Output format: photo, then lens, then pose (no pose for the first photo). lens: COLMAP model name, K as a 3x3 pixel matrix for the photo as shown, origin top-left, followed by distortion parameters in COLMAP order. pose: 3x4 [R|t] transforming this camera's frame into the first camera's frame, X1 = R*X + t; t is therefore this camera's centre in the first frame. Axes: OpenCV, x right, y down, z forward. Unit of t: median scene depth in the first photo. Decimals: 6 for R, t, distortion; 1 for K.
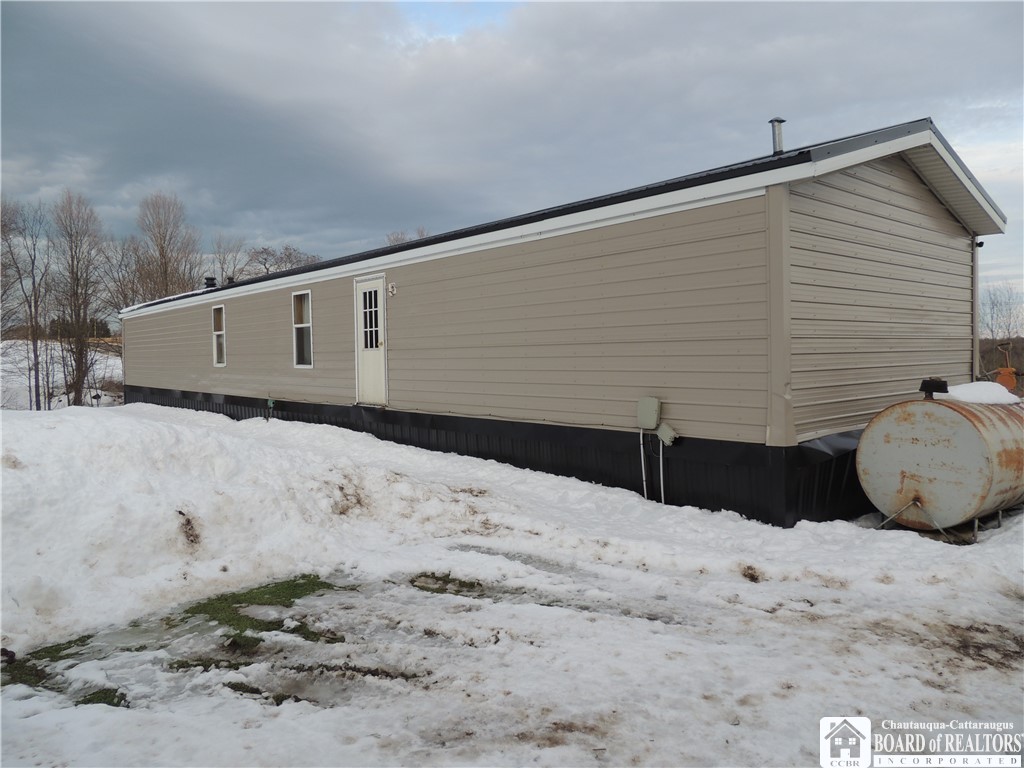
lens RADIAL K [[766.0, 0, 512.0], [0, 766.0, 384.0], [0, 0, 1]] dist [-0.001704, -0.000358]
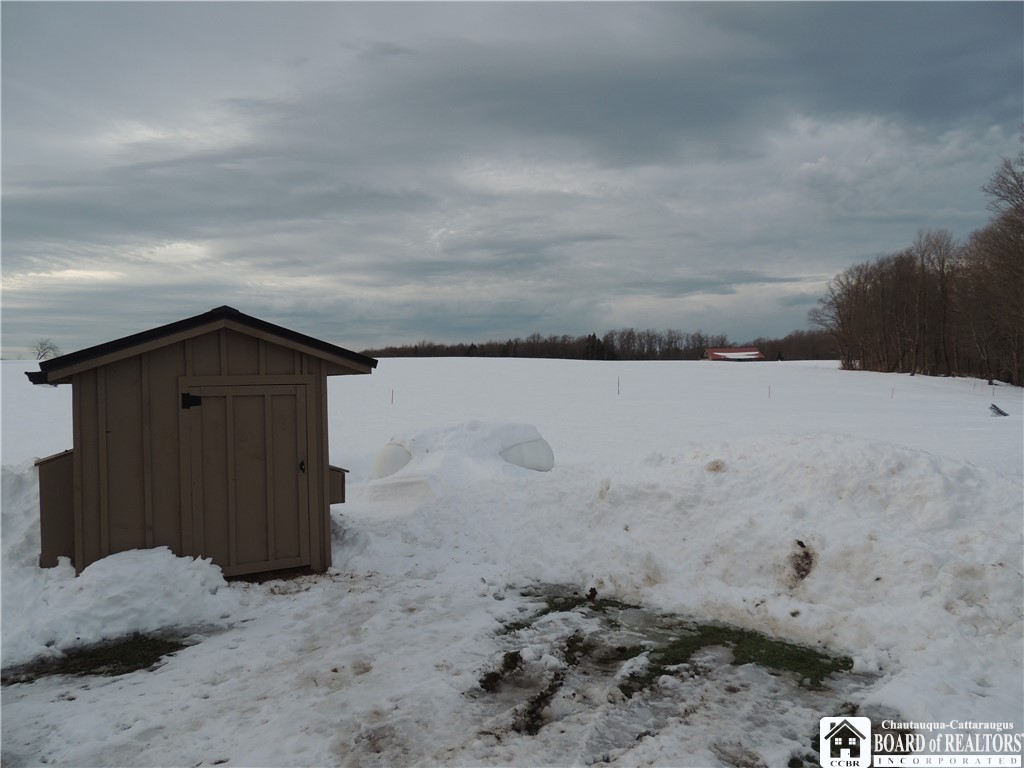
lens RADIAL K [[766.0, 0, 512.0], [0, 766.0, 384.0], [0, 0, 1]] dist [-0.001704, -0.000358]
pose [[-0.178827, 0.014712, -0.983771, 0.659525], [-0.008207, 0.999831, 0.016444, -0.050270], [0.983846, 0.011015, -0.178676, 0.946201]]
